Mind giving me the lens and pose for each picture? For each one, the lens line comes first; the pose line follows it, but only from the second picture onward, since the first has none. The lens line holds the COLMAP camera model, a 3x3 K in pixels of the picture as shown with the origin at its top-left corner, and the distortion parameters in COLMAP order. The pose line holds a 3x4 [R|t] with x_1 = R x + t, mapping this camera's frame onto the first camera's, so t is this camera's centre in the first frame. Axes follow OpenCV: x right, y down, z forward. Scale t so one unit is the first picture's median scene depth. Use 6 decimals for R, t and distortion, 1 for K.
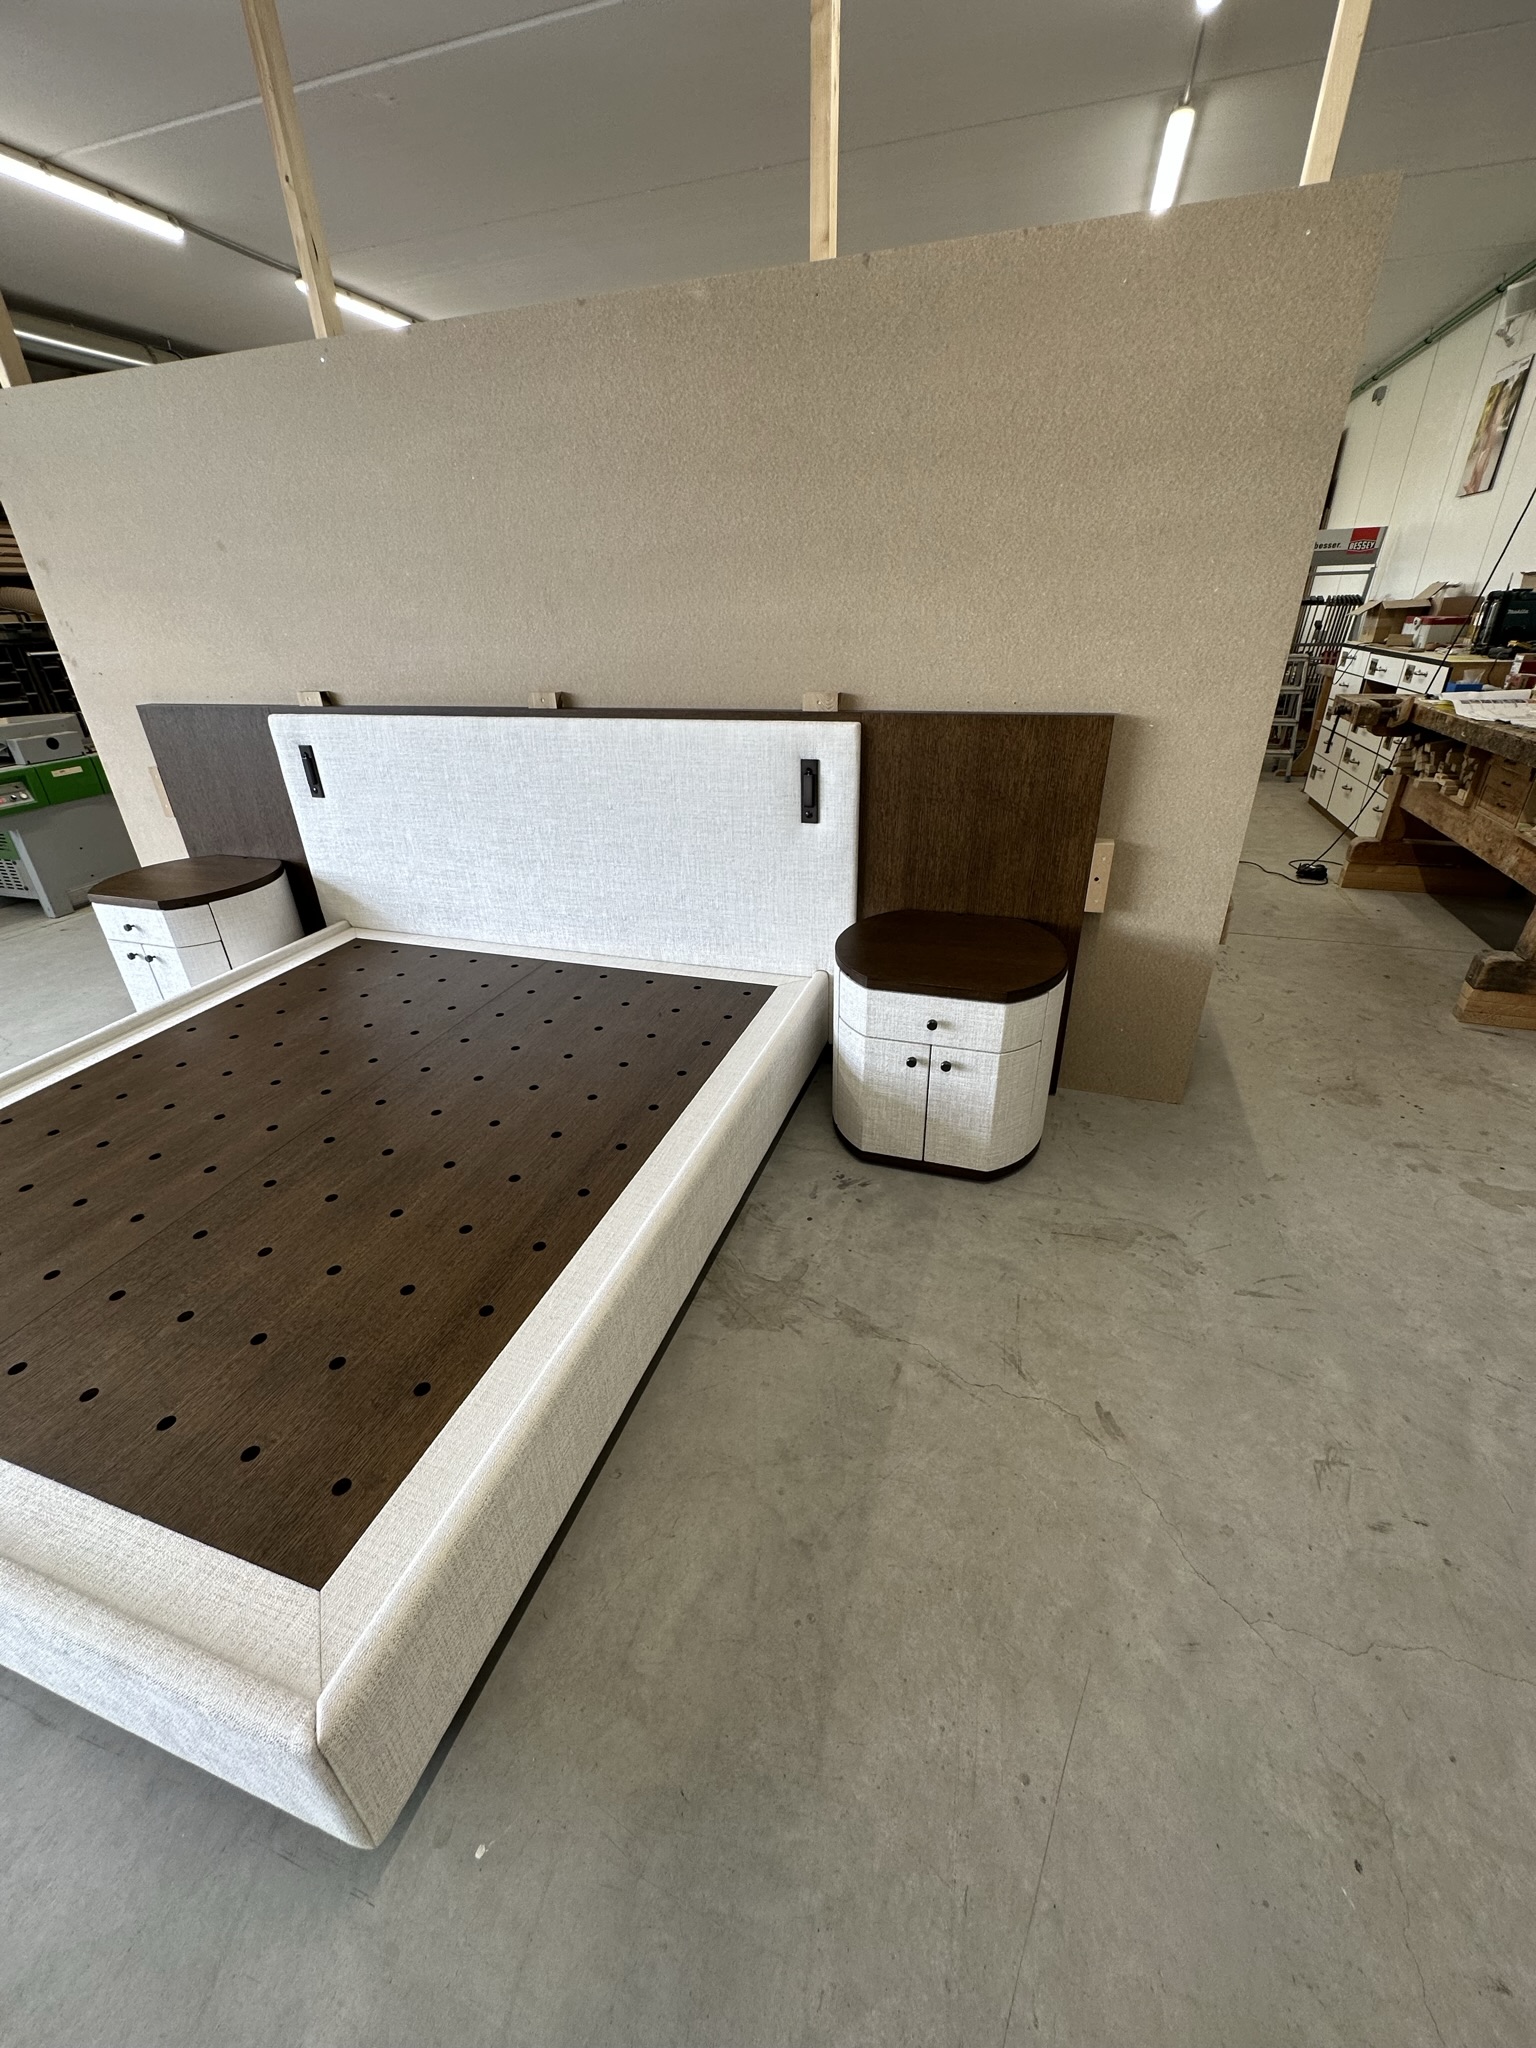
lens RADIAL K [[812.5, 0, 773.0], [0, 812.5, 1023.1], [0, 0, 1]] dist [-0.002842, -0.000269]
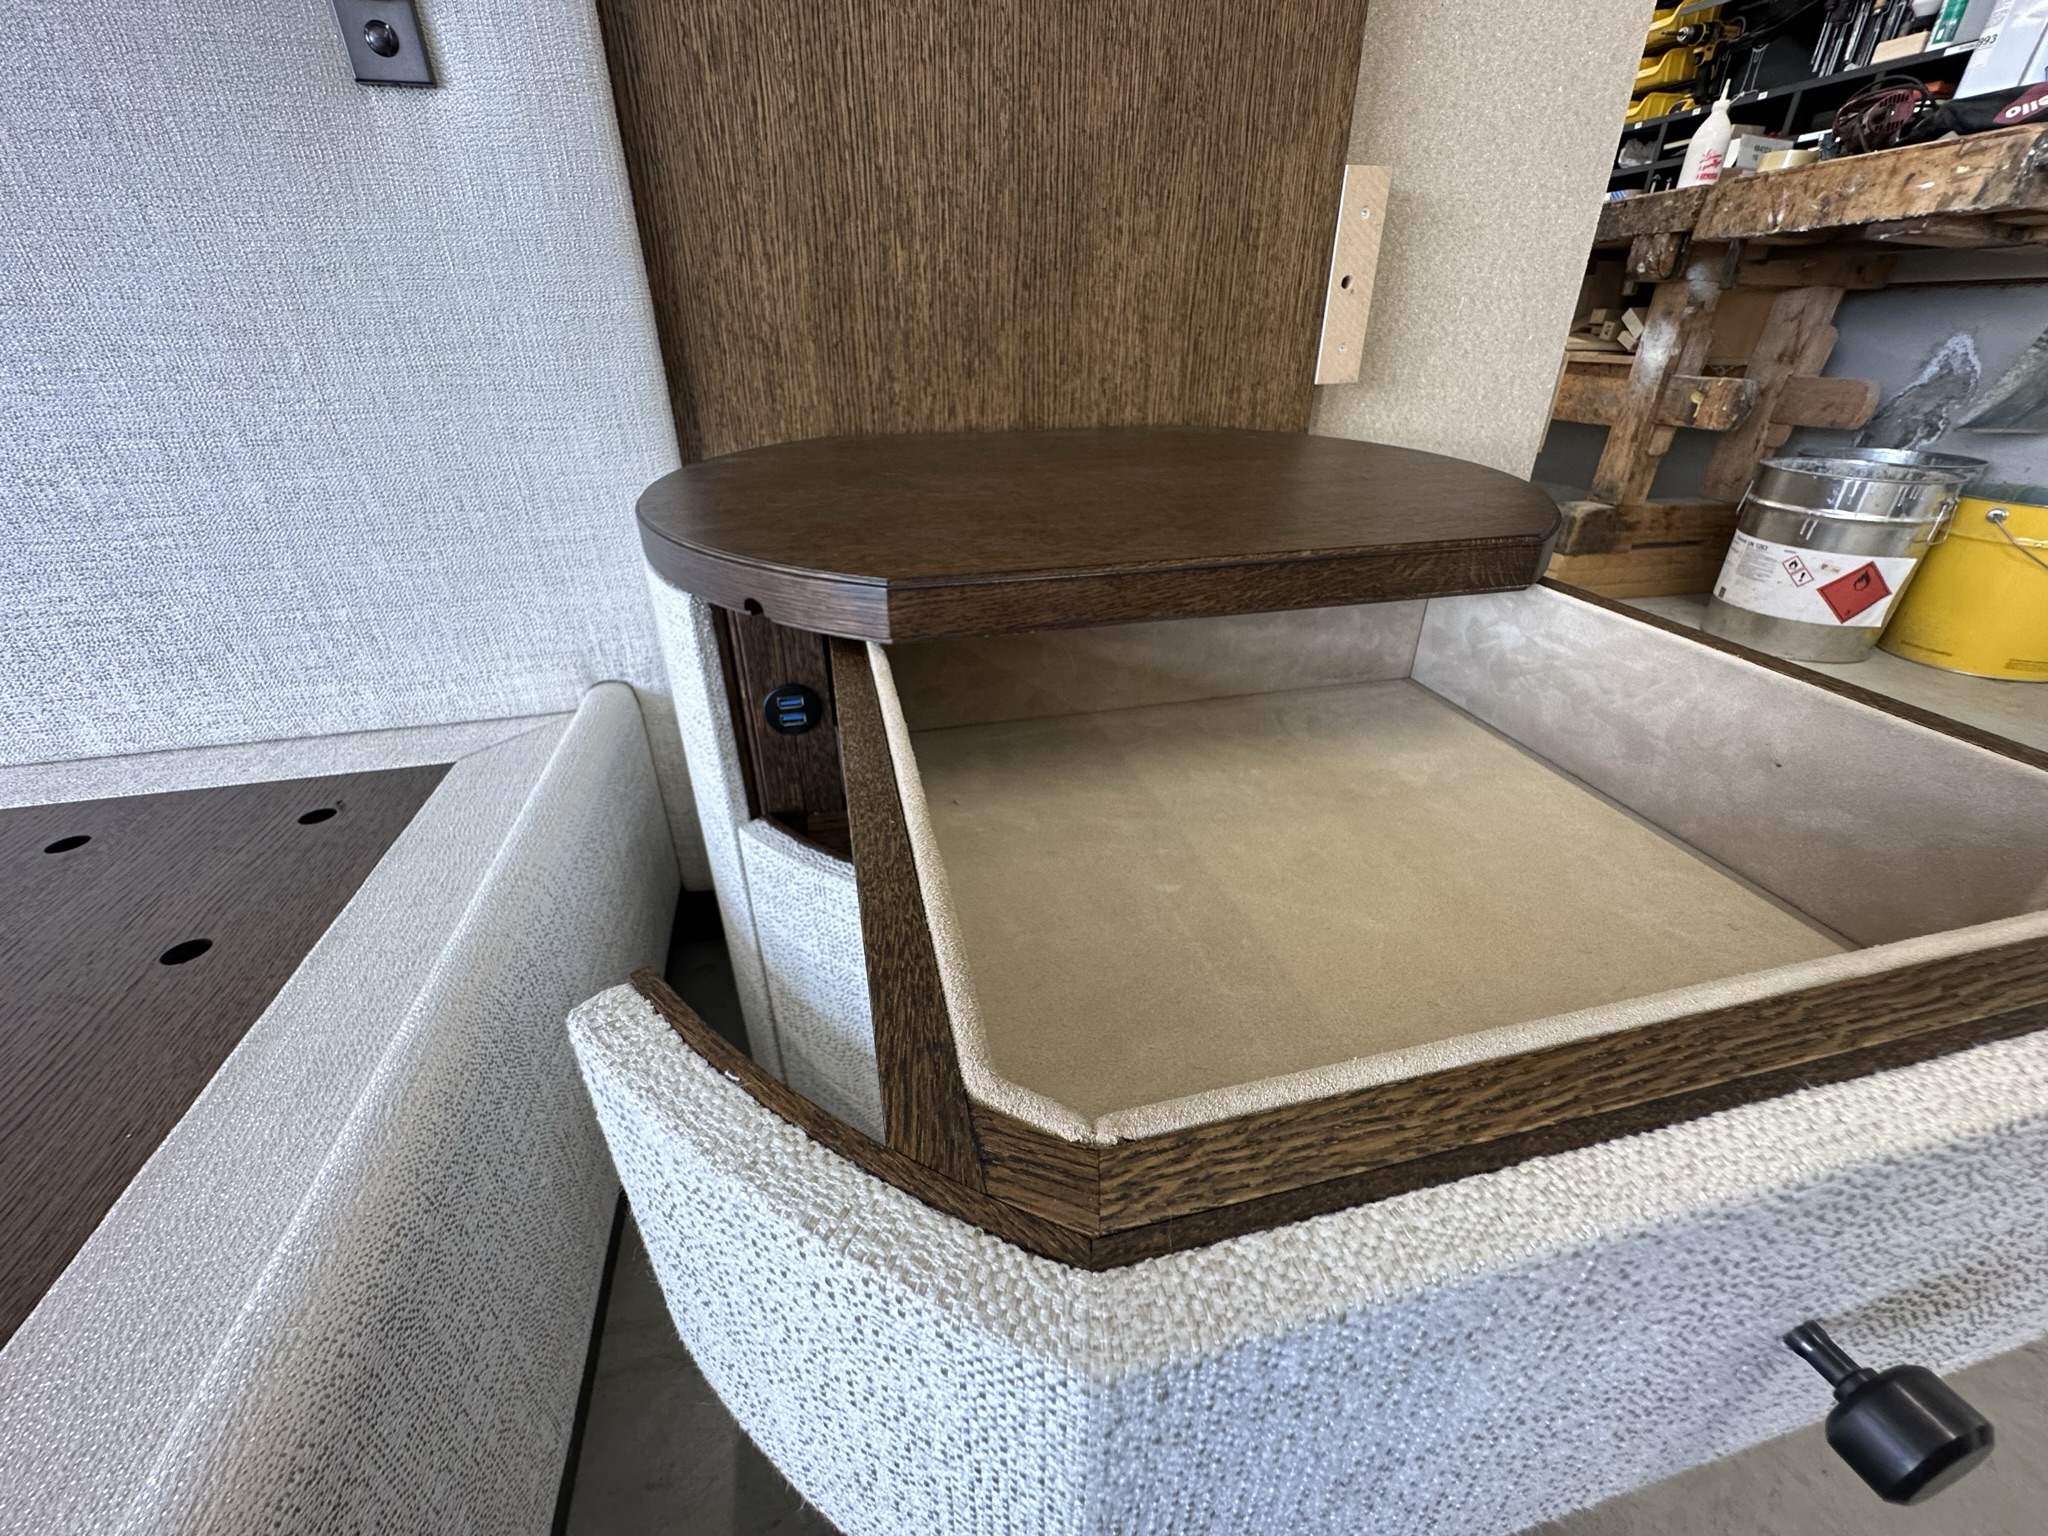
lens RADIAL K [[812.5, 0, 1024.0], [0, 812.5, 768.0], [0, 0, 1]] dist [-0.002842, -0.000269]
pose [[0.850376, -0.232110, 0.472213, 0.044588], [0.227916, 0.971371, 0.067026, -0.018953], [-0.474252, 0.050628, 0.878932, 0.717728]]
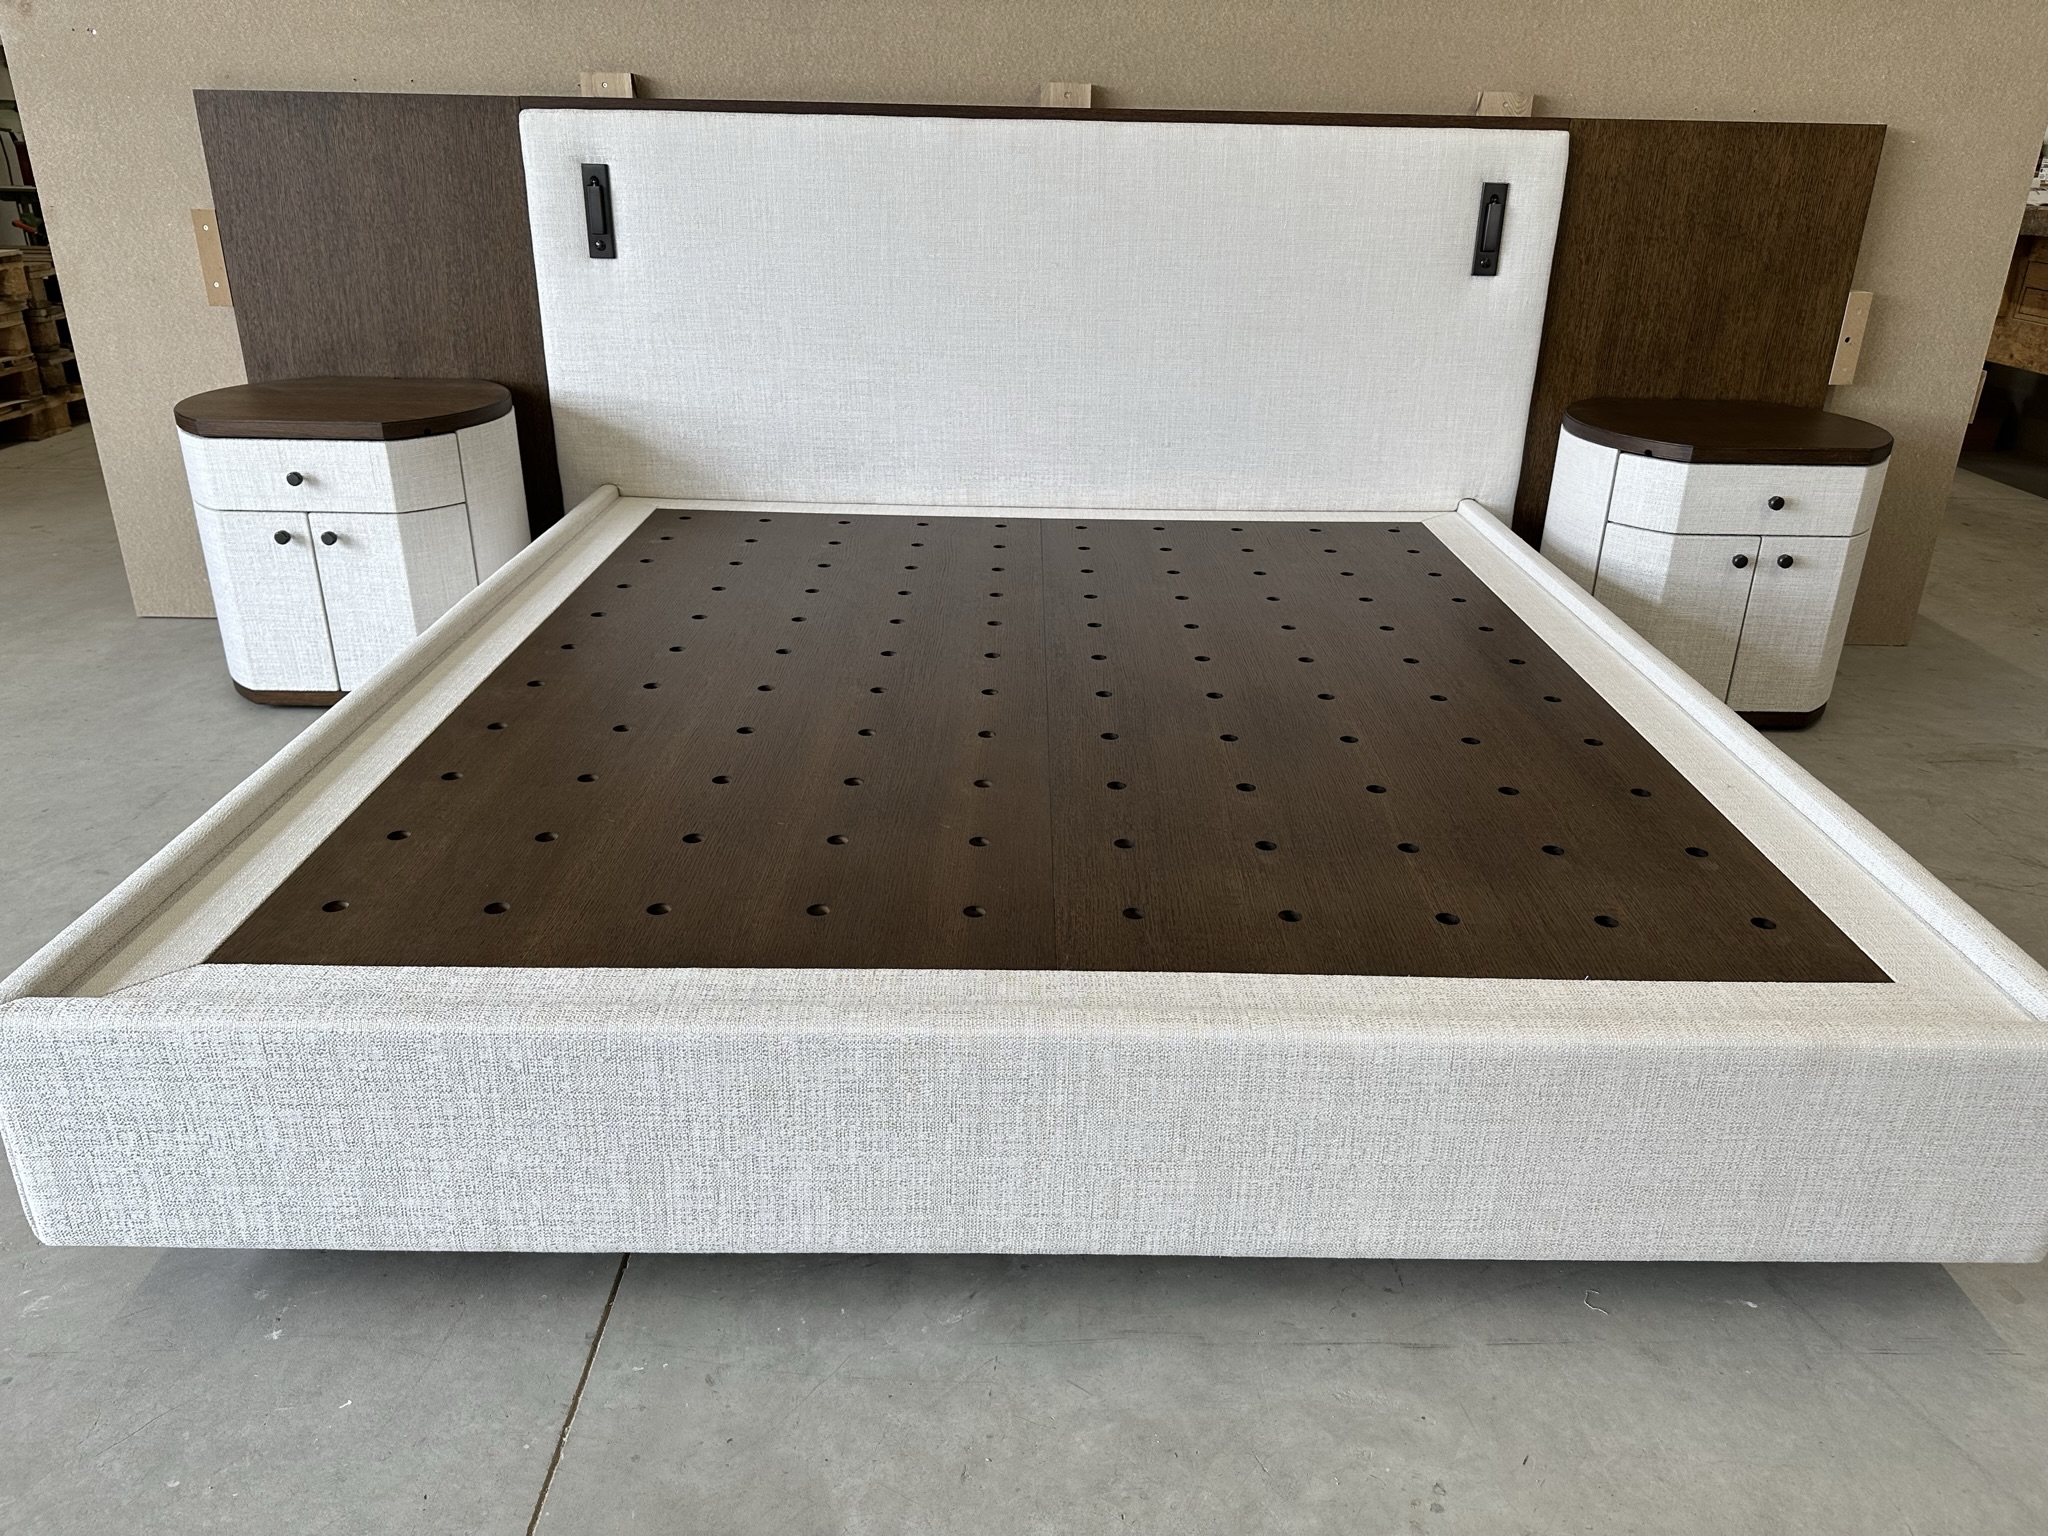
lens RADIAL K [[1430.6, 0, 1044.3], [0, 1430.6, 760.0], [0, 0, 1]] dist [0.032582, -0.038804]
pose [[0.945815, -0.087780, 0.312617, -0.764163], [0.108320, 0.992912, -0.048917, 0.198545], [-0.306107, 0.080129, 0.948619, -0.045533]]
